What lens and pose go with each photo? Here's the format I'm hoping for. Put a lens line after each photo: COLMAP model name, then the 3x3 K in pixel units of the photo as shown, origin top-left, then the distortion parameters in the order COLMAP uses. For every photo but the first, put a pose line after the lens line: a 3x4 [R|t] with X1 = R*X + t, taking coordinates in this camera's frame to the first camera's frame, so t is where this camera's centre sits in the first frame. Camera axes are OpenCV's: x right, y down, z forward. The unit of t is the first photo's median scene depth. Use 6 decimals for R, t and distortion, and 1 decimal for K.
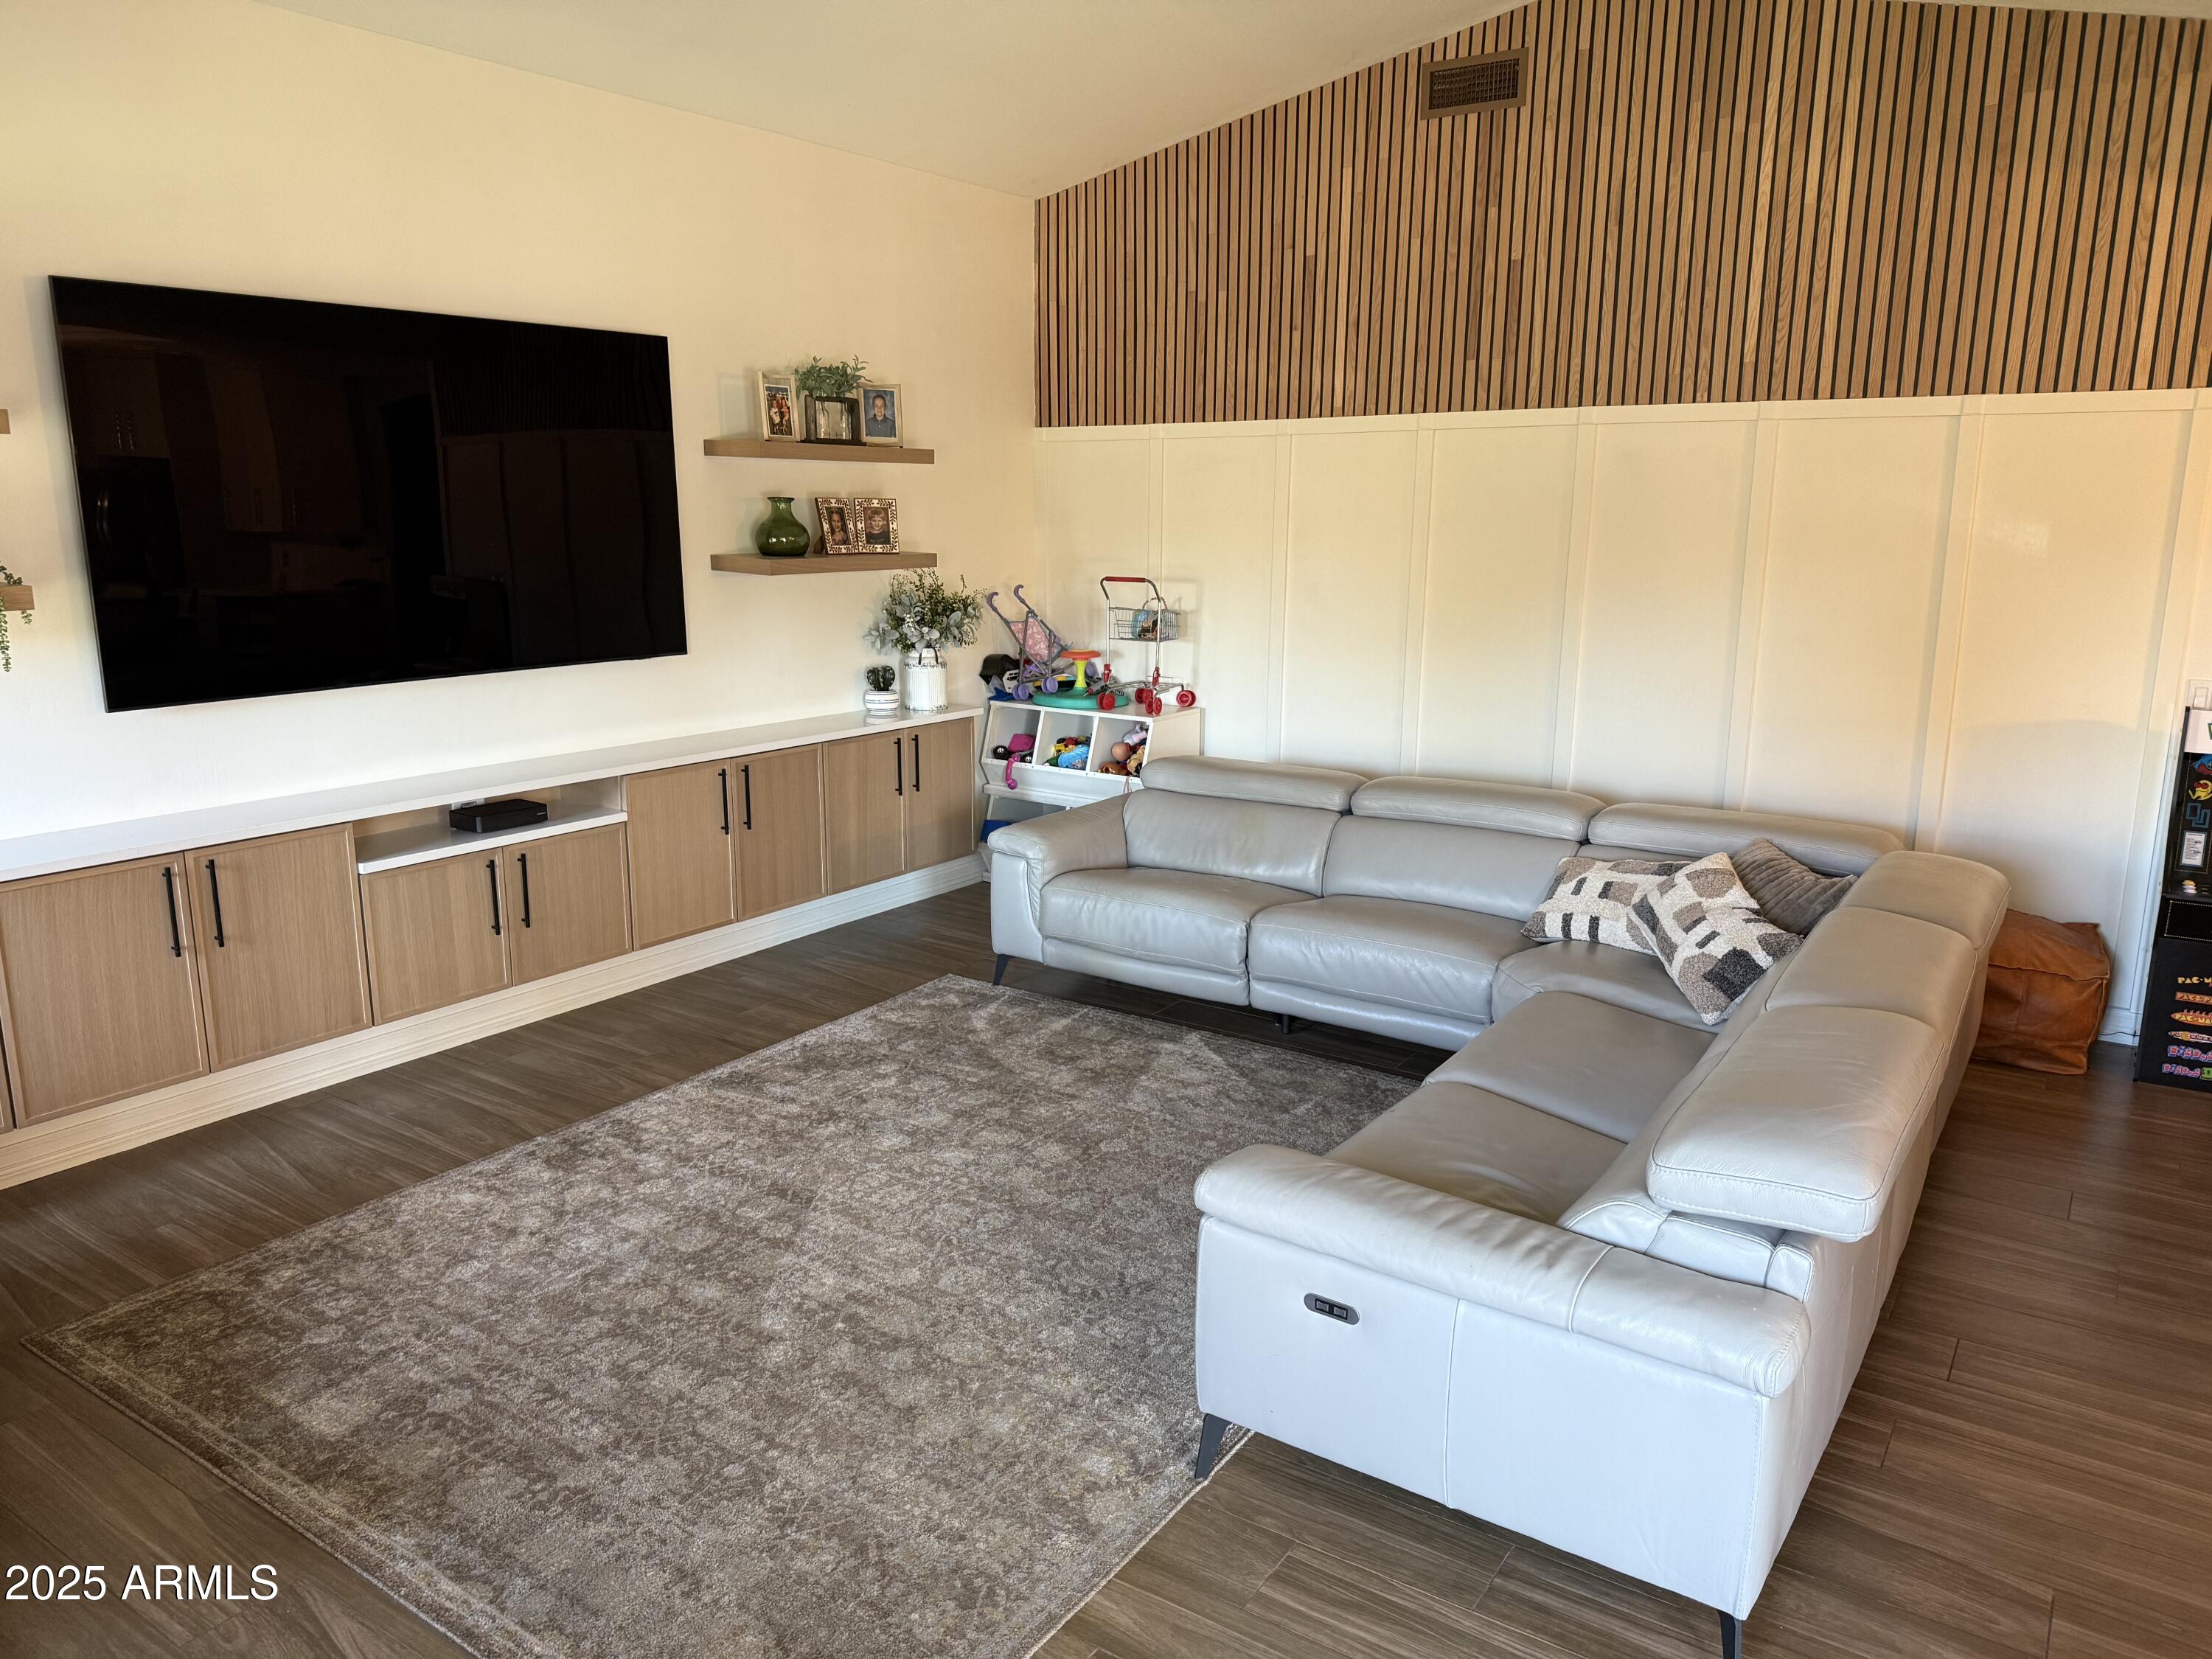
lens RADIAL K [[1575.8, 0, 1099.0], [0, 1575.8, 841.0], [0, 0, 1]] dist [0.067785, -0.058901]
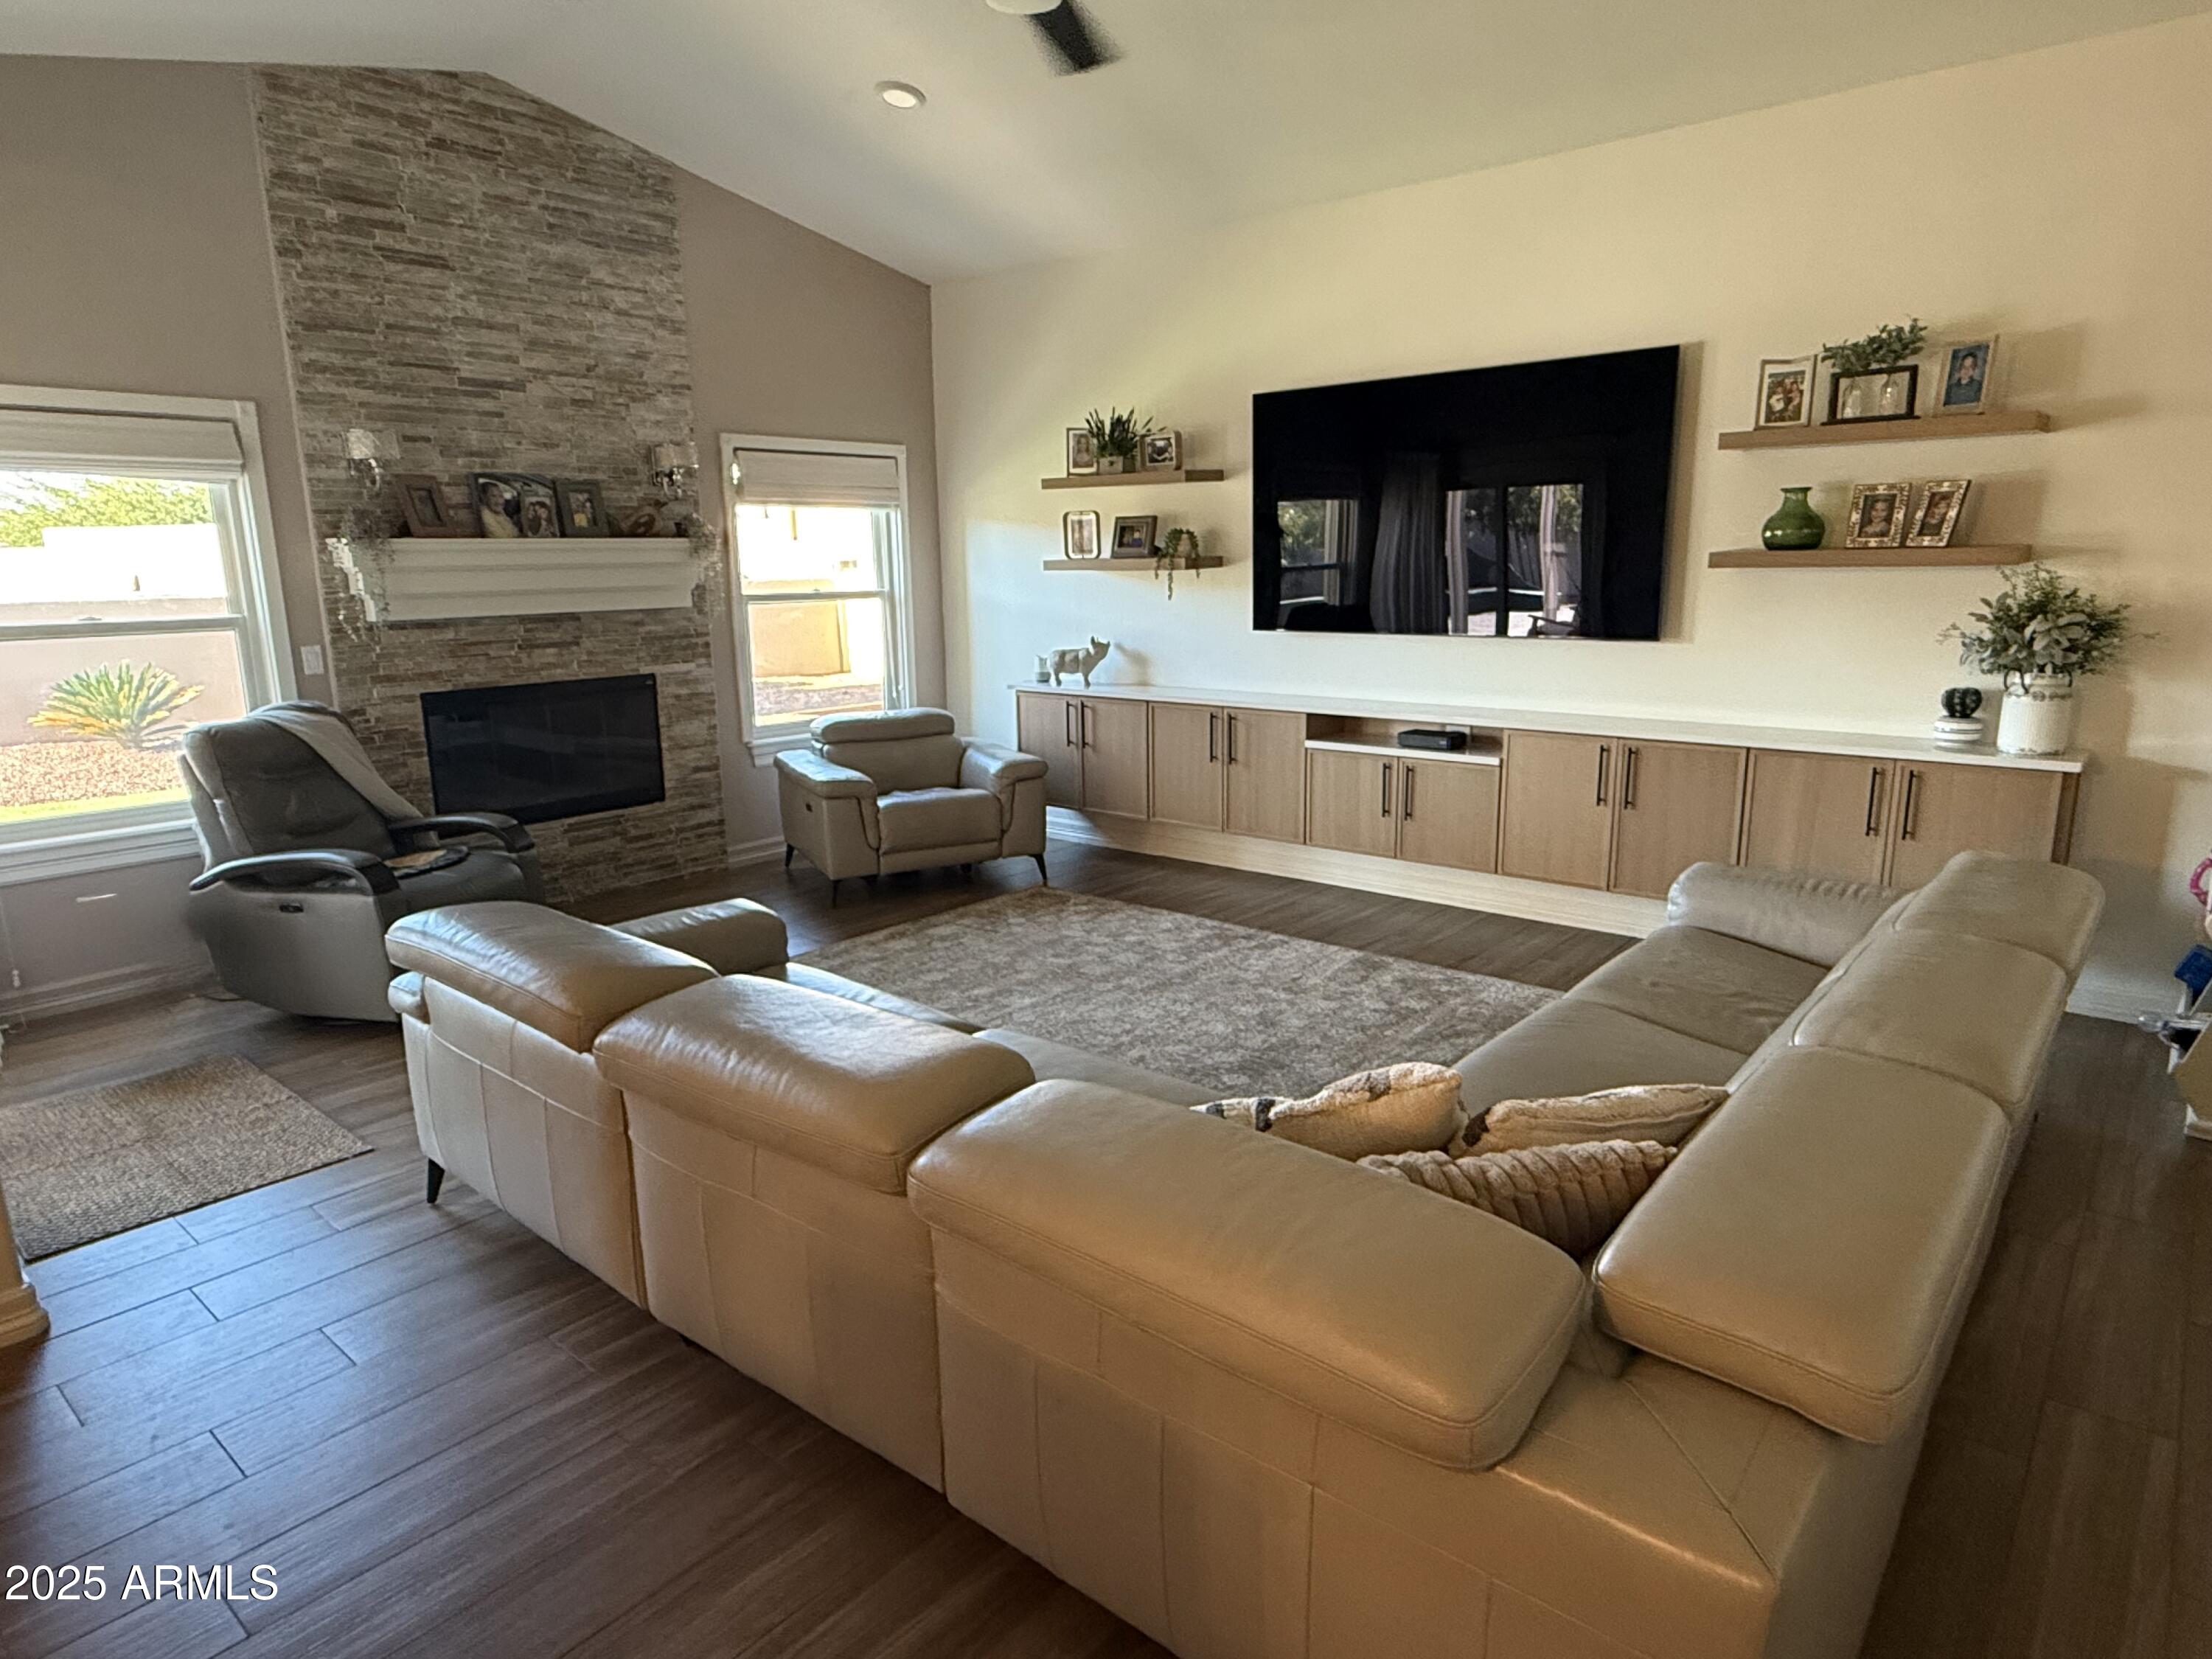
lens RADIAL K [[1287.0, 0, 1095.2], [0, 1287.0, 824.4], [0, 0, 1]] dist [0.008309, -0.000793]
pose [[-0.118495, 0.203602, -0.971857, 0.692416], [-0.195426, 0.954827, 0.223862, -0.127075], [0.973534, 0.216452, -0.073353, 0.757983]]
